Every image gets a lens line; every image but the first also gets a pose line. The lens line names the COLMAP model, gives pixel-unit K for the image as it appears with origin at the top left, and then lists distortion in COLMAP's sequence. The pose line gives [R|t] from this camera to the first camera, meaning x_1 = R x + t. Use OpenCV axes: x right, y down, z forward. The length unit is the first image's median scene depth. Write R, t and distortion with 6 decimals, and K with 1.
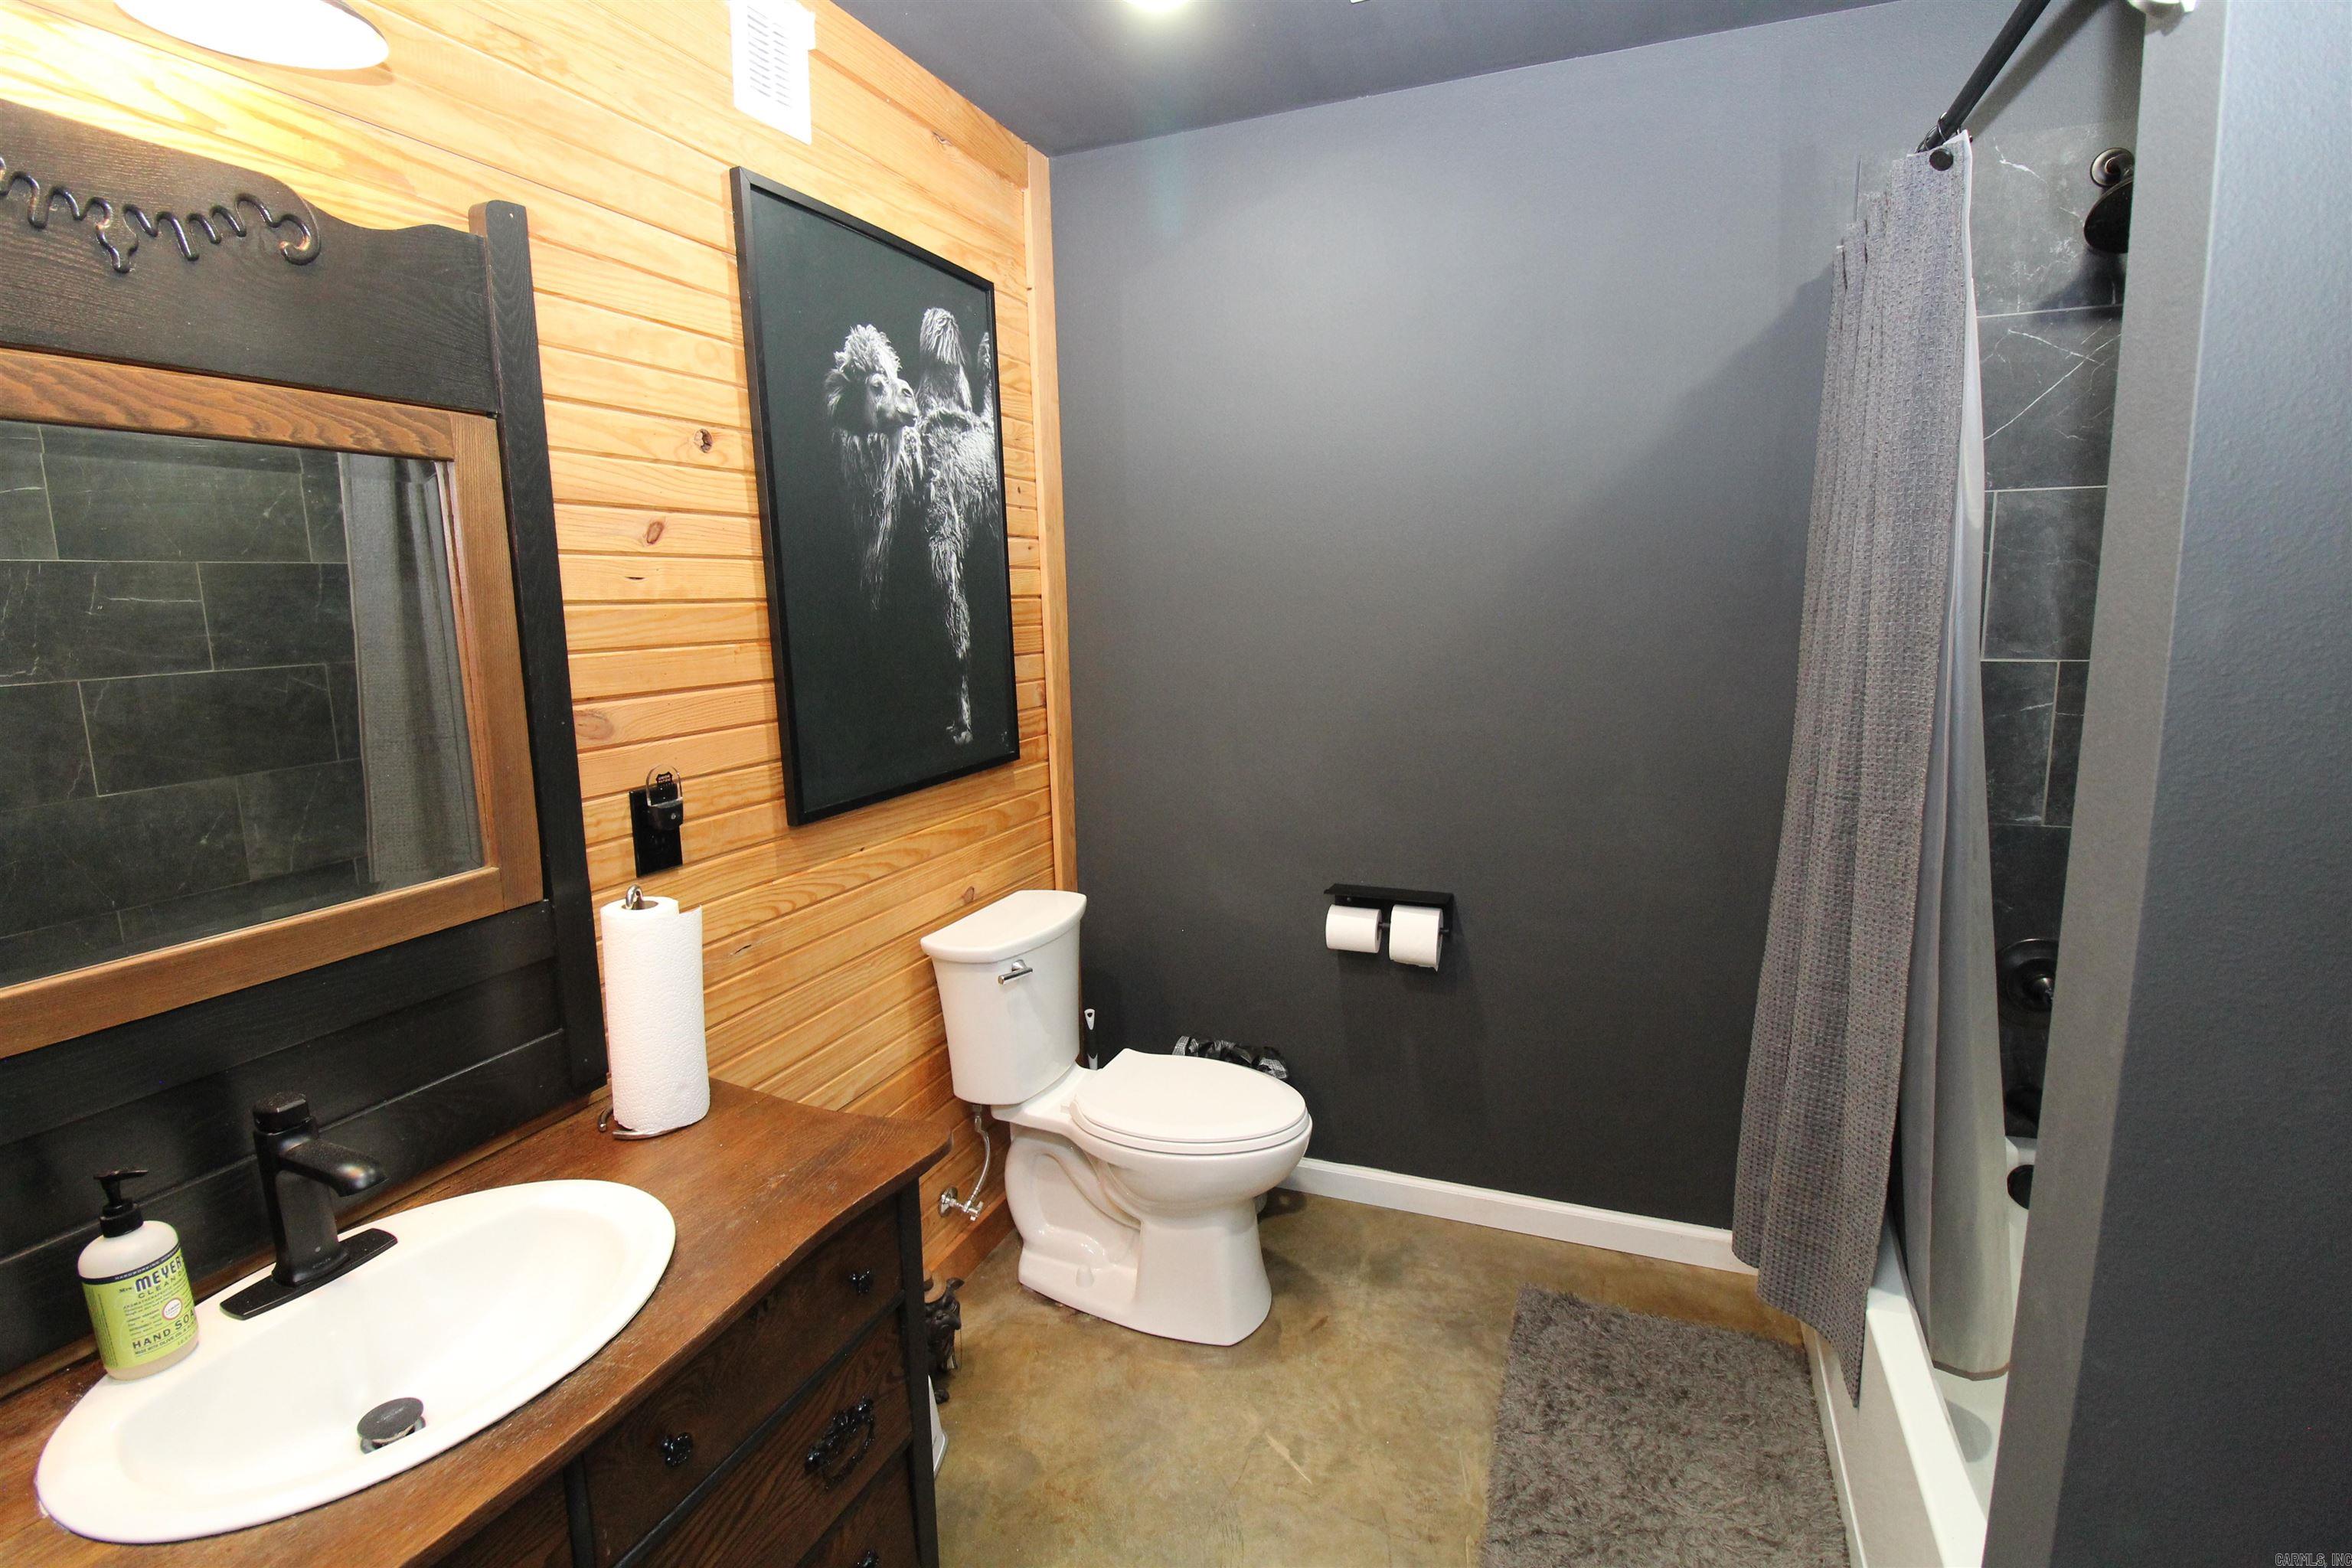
lens RADIAL K [[1122.1, 0, 1173.7], [0, 1122.1, 766.1], [0, 0, 1]] dist [-0.005991, -0.002085]
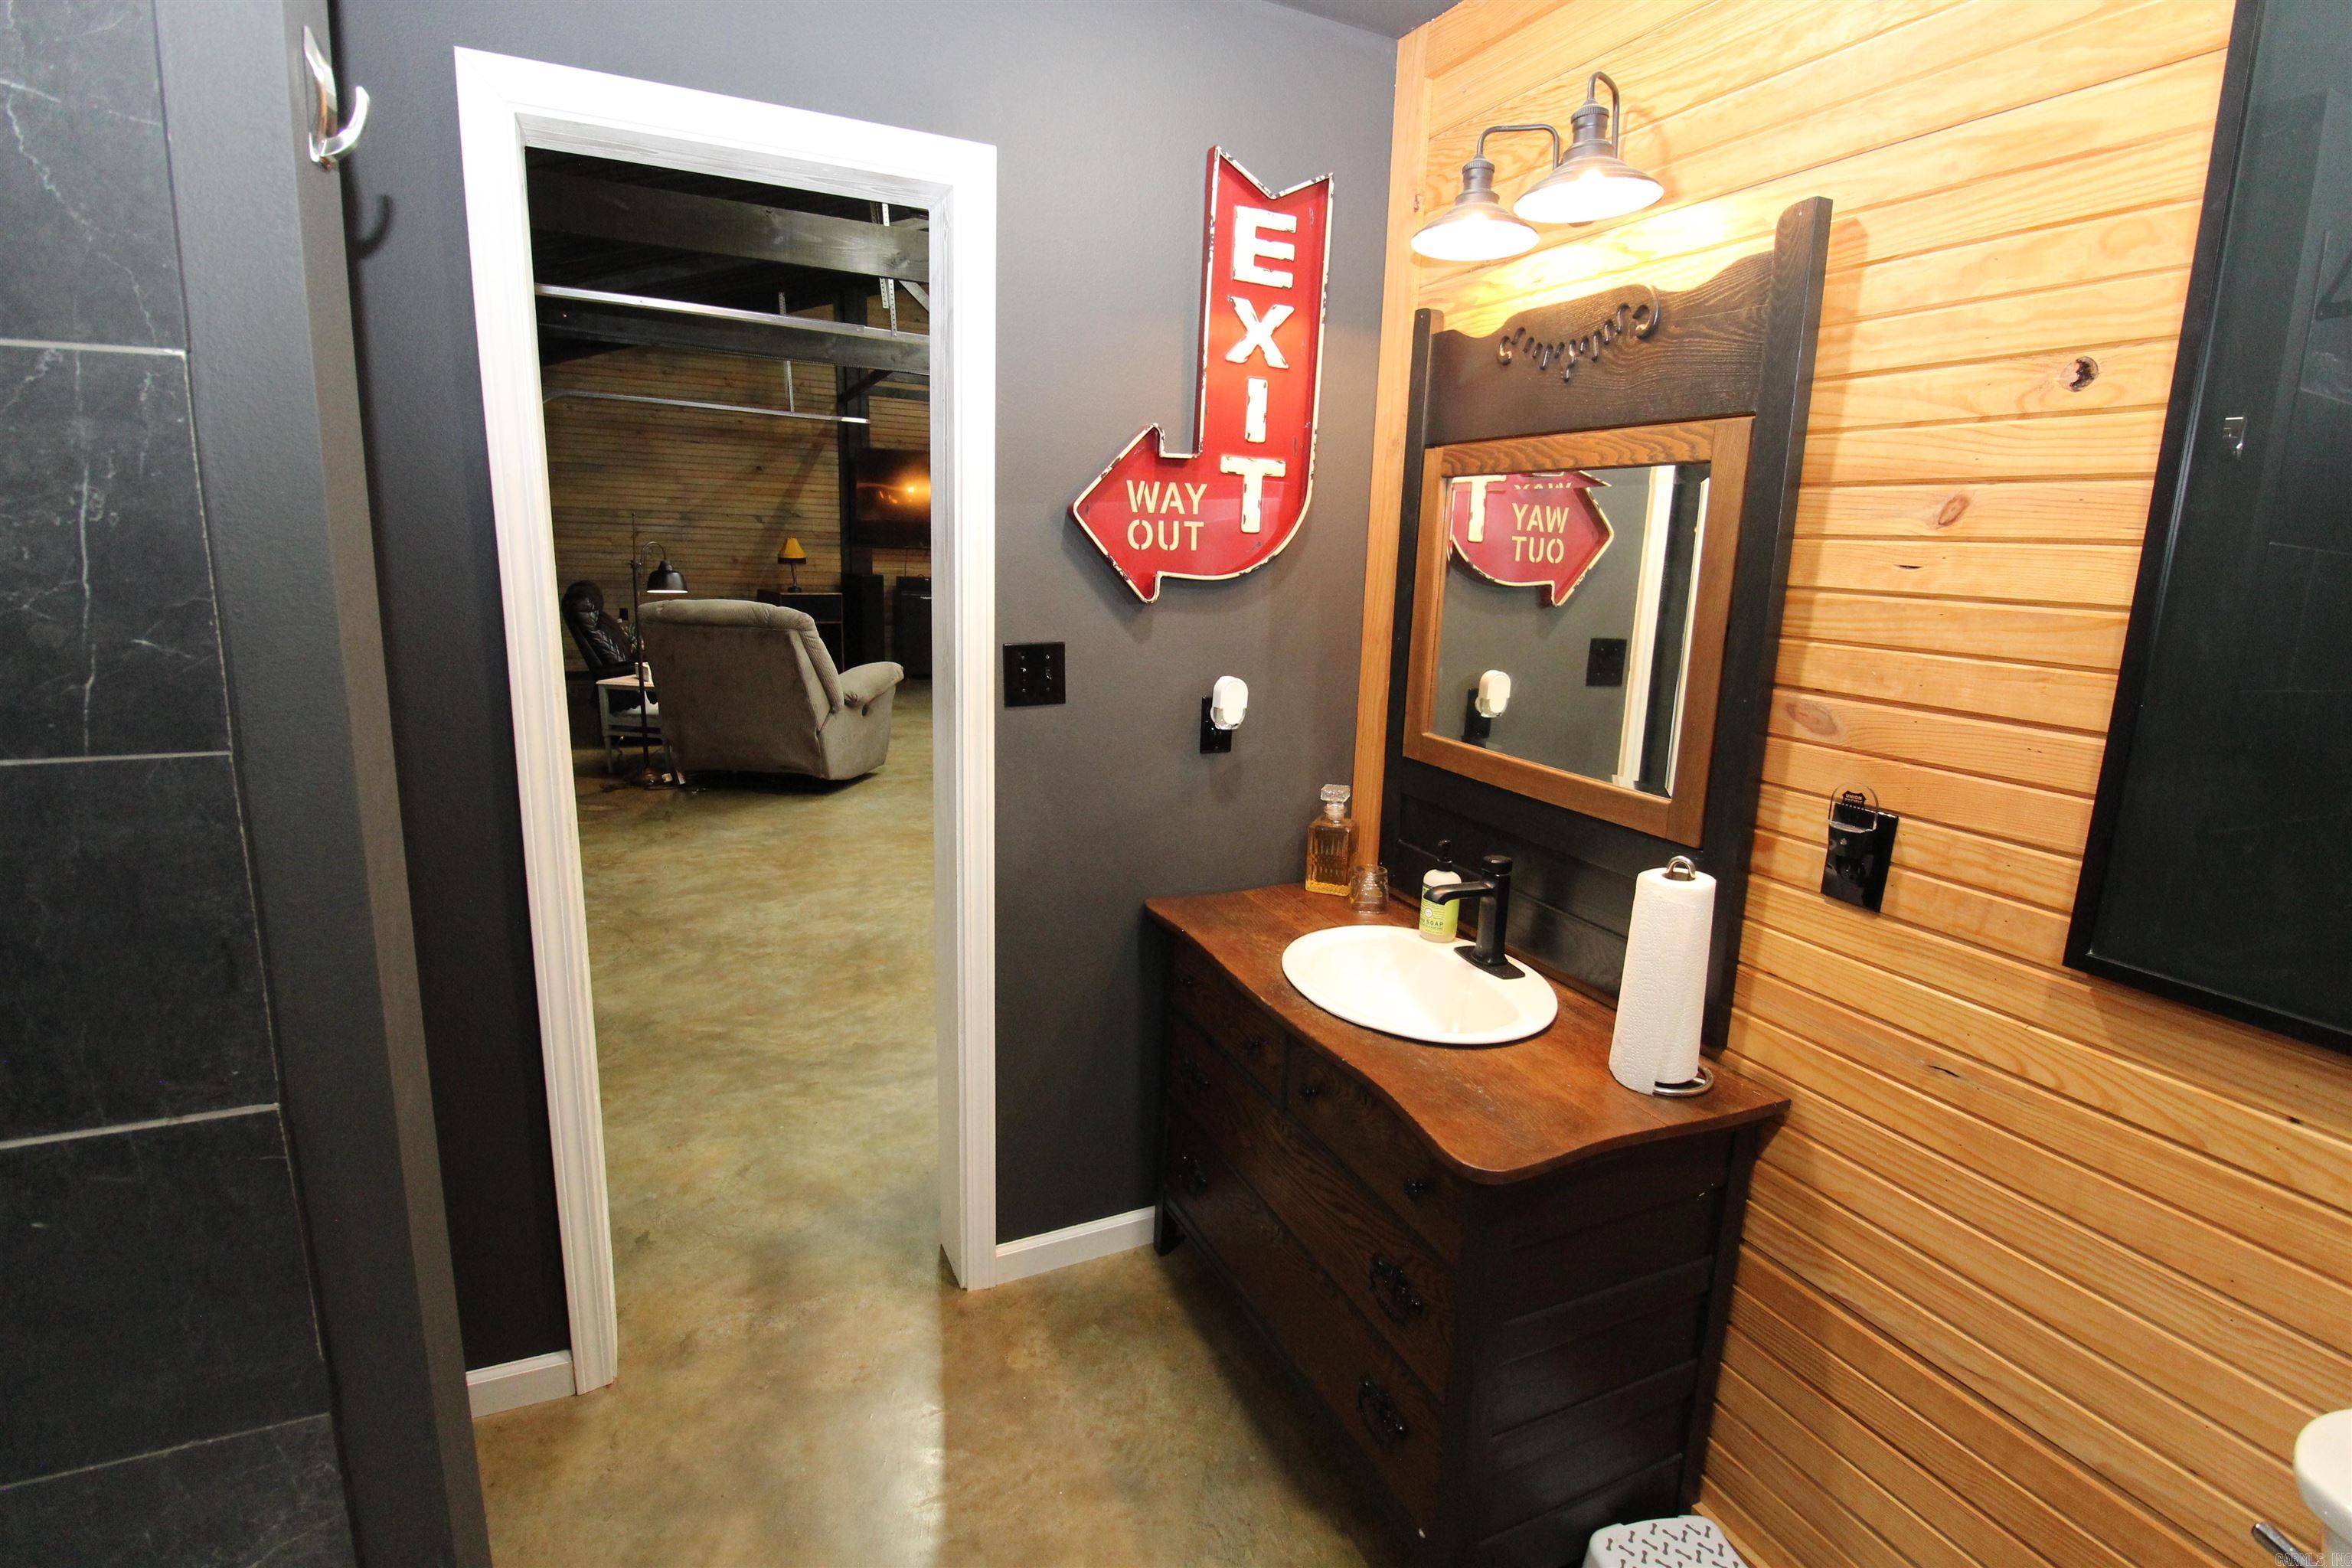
lens RADIAL K [[1122.1, 0, 1173.6], [0, 1122.1, 783.2], [0, 0, 1]] dist [-0.005991, -0.002085]
pose [[-0.686544, 0.144286, -0.712628, 0.524684], [-0.137194, 0.936799, 0.321847, -0.207243], [0.714027, 0.318731, -0.623359, 1.163886]]
